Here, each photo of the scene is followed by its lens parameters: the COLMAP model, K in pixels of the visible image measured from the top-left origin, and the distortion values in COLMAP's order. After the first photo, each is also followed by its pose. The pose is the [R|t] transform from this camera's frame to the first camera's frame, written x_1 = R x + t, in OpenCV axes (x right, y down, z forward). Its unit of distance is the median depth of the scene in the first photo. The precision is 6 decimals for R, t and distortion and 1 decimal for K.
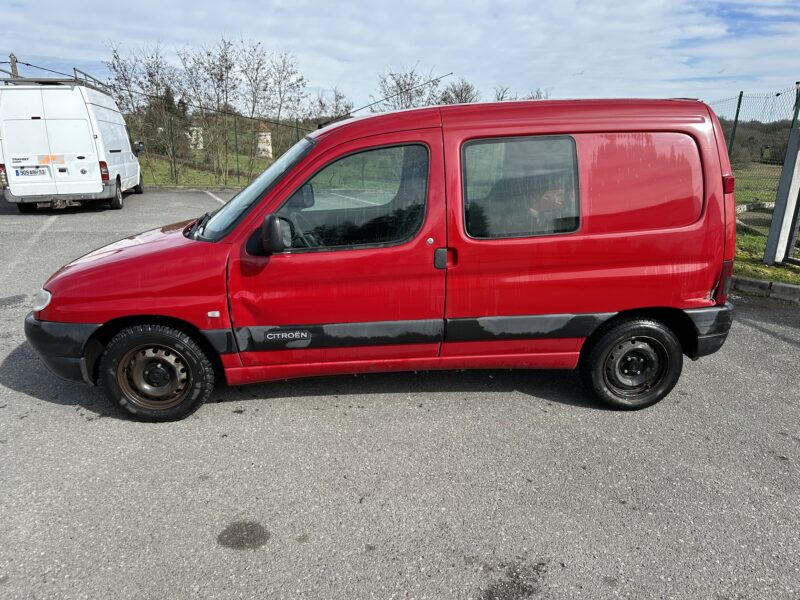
lens RADIAL K [[579.1, 0, 400.0], [0, 579.1, 300.0], [0, 0, 1]] dist [-0.001404, -0.001398]
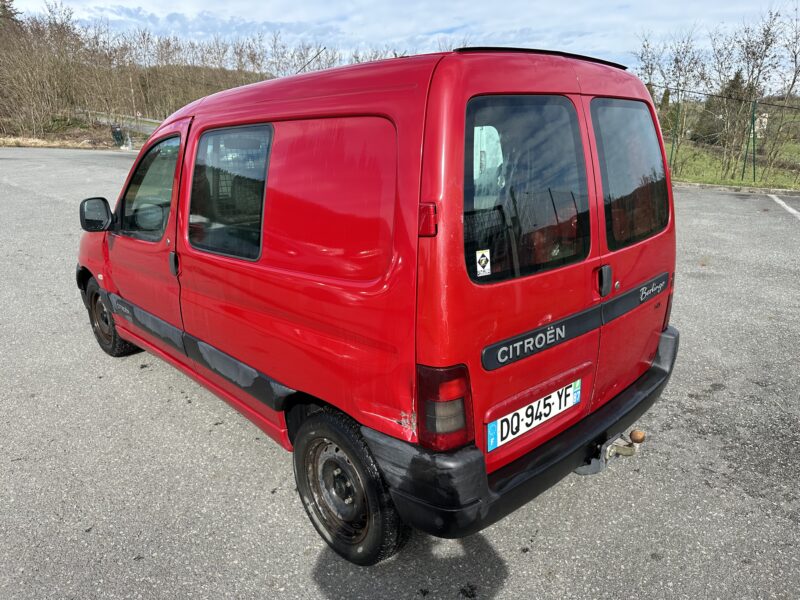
lens RADIAL K [[579.1, 0, 400.0], [0, 579.1, 300.0], [0, 0, 1]] dist [-0.001404, -0.001398]
pose [[0.620285, 0.212960, -0.754914, 0.093698], [-0.199939, 0.973573, 0.110360, -0.017888], [0.758466, 0.082482, 0.646472, 0.066282]]
